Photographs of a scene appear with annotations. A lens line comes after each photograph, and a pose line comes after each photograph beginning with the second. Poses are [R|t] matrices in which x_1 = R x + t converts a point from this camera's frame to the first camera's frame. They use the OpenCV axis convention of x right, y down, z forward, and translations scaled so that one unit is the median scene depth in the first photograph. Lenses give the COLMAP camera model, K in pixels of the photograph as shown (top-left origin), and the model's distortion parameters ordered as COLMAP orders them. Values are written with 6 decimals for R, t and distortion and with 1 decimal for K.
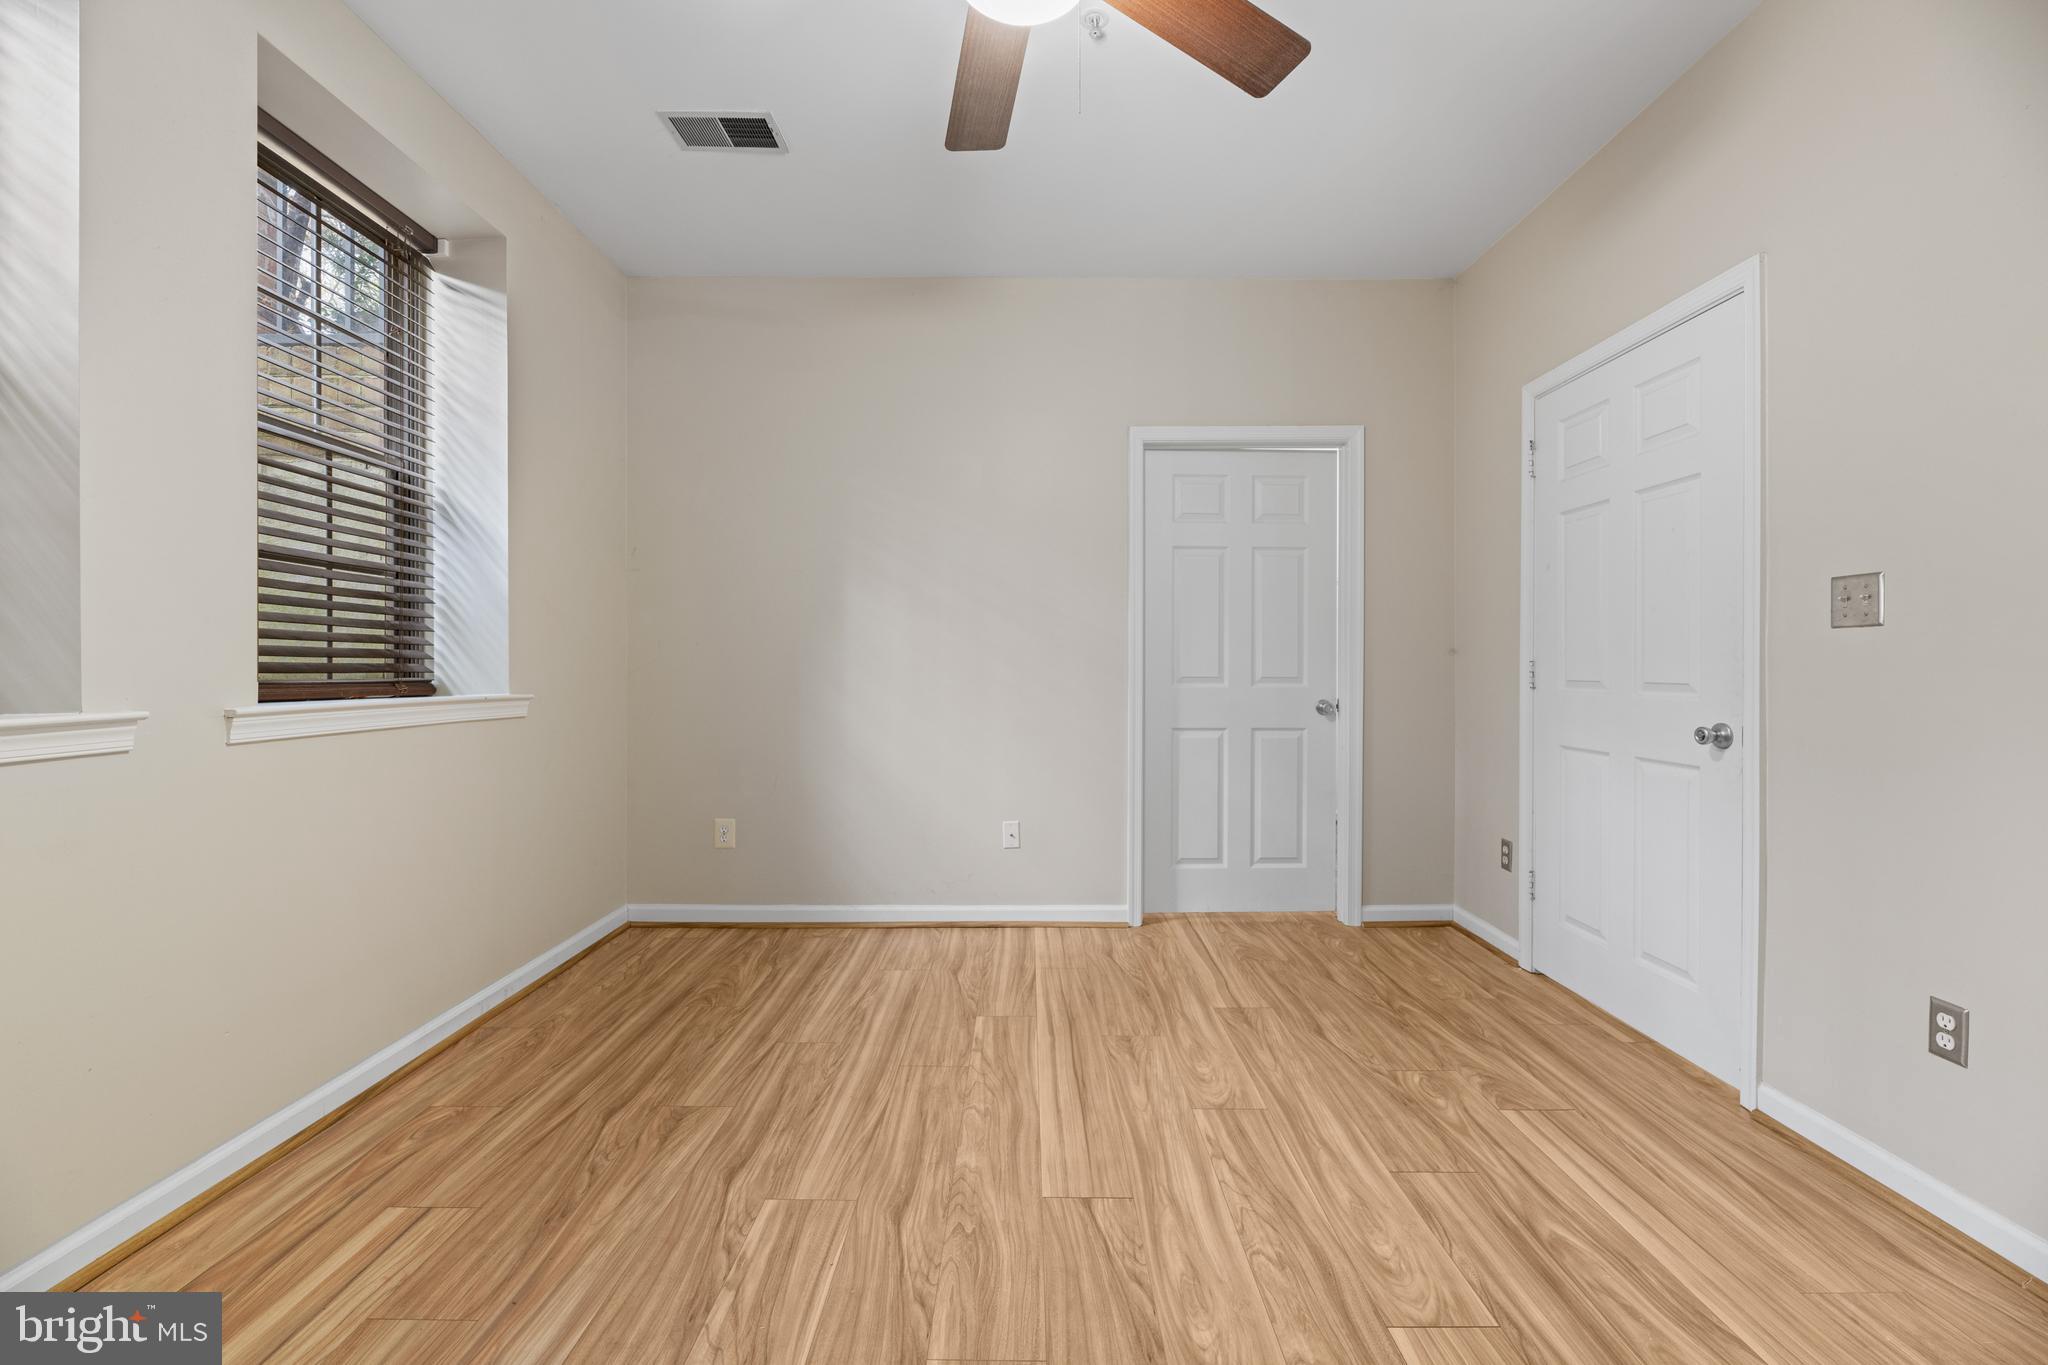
lens RADIAL K [[828.7, 0, 1020.4], [0, 828.7, 672.3], [0, 0, 1]] dist [-0.000018, -0.004594]
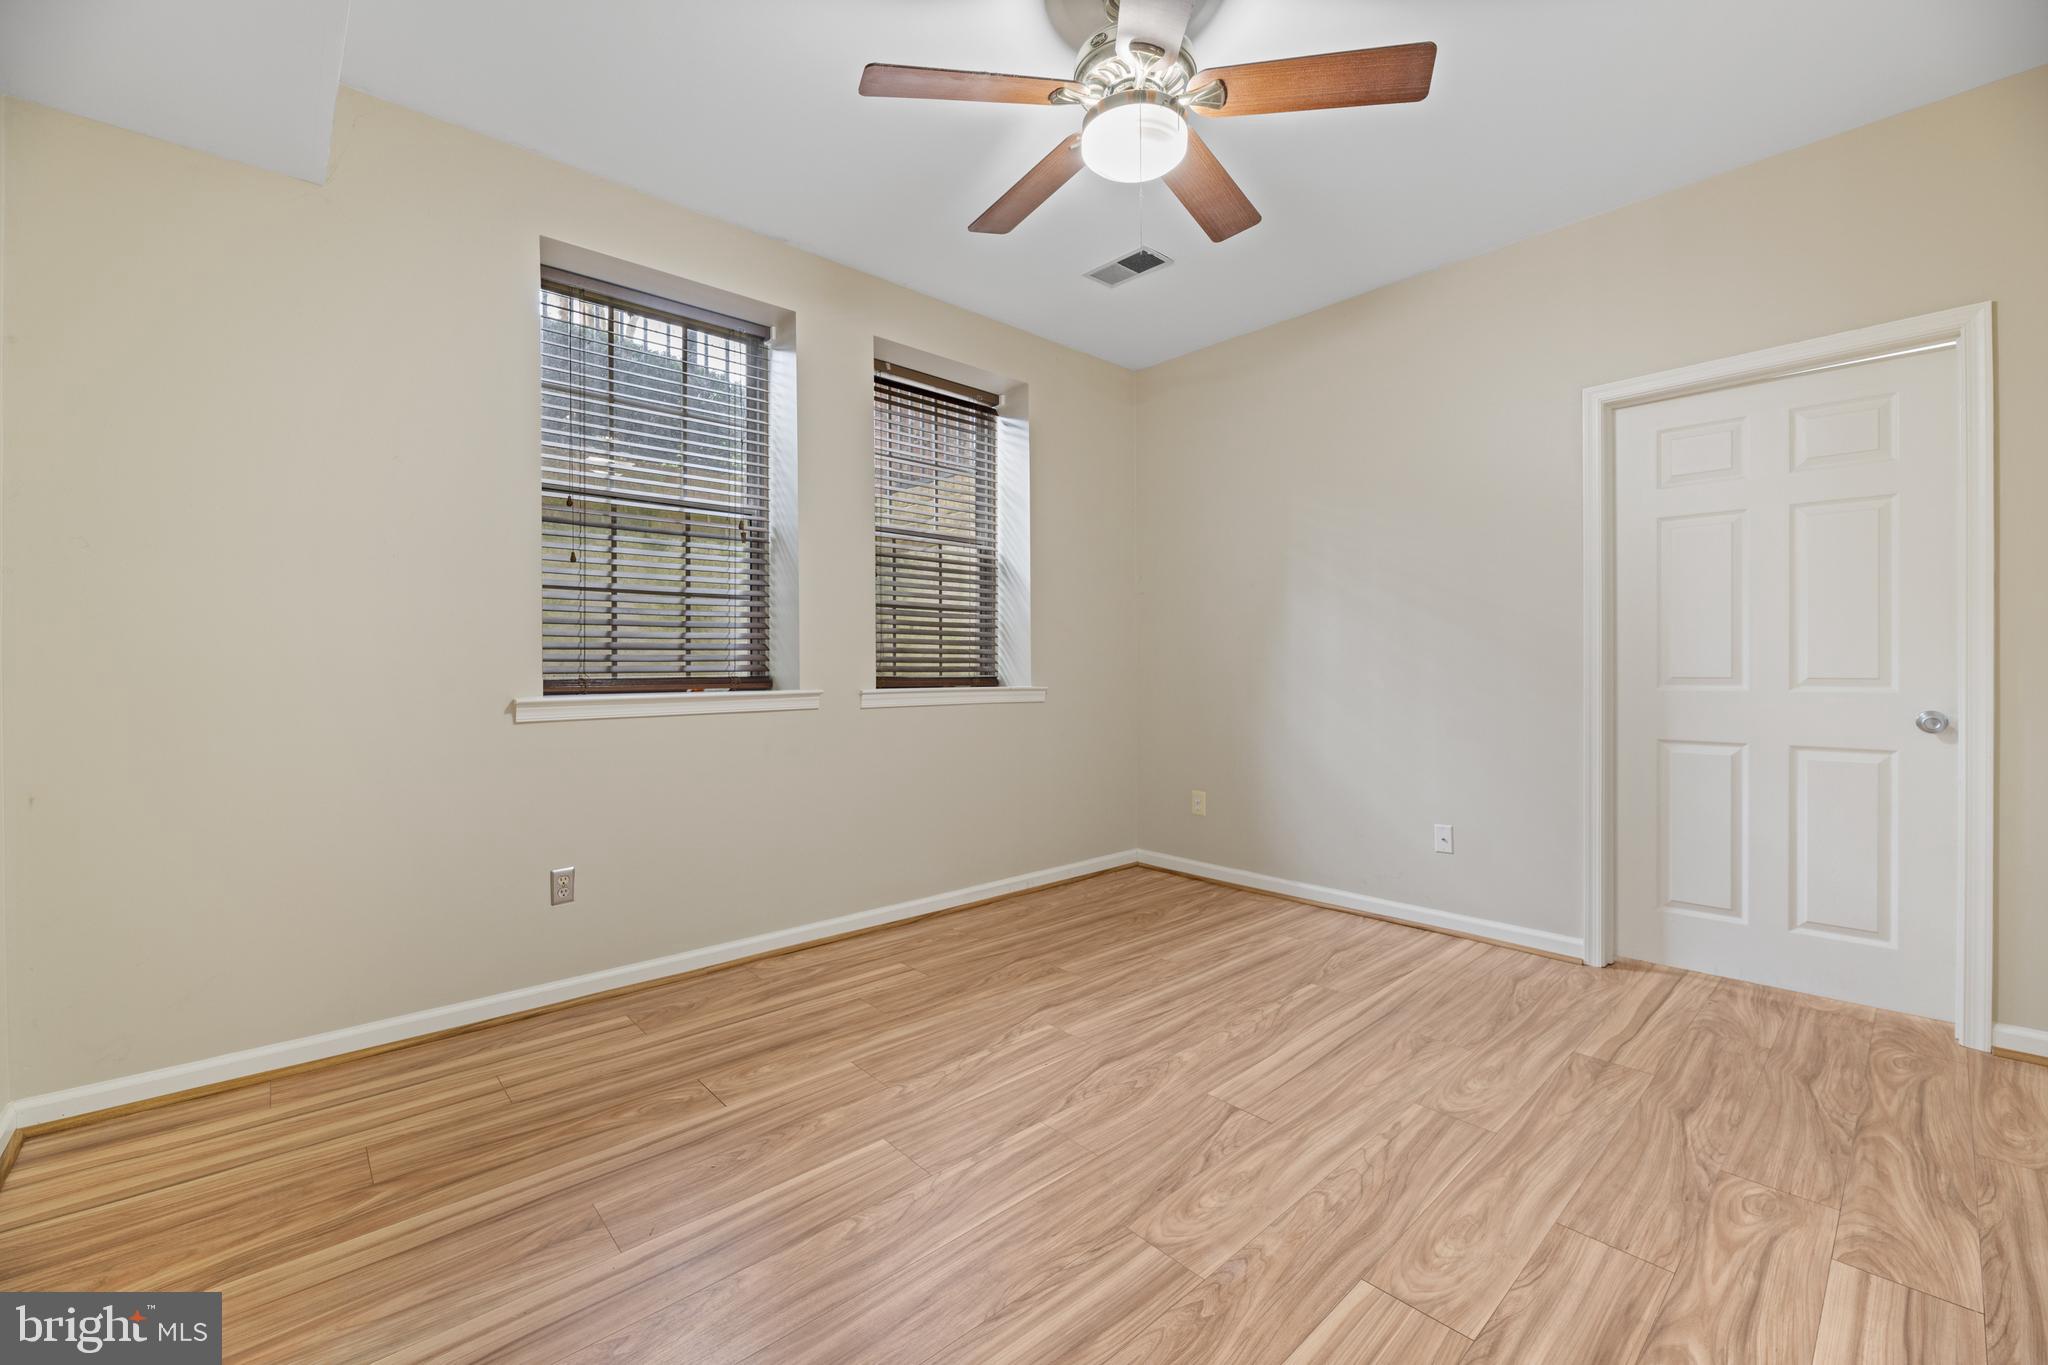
lens RADIAL K [[823.5, 0, 1016.6], [0, 823.5, 674.4], [0, 0, 1]] dist [0.000048, -0.004082]
pose [[0.672183, 0.001235, -0.740384, 0.567838], [-0.000283, 0.999999, 0.001411, 0.002819], [0.740385, -0.000739, 0.672183, -0.030497]]
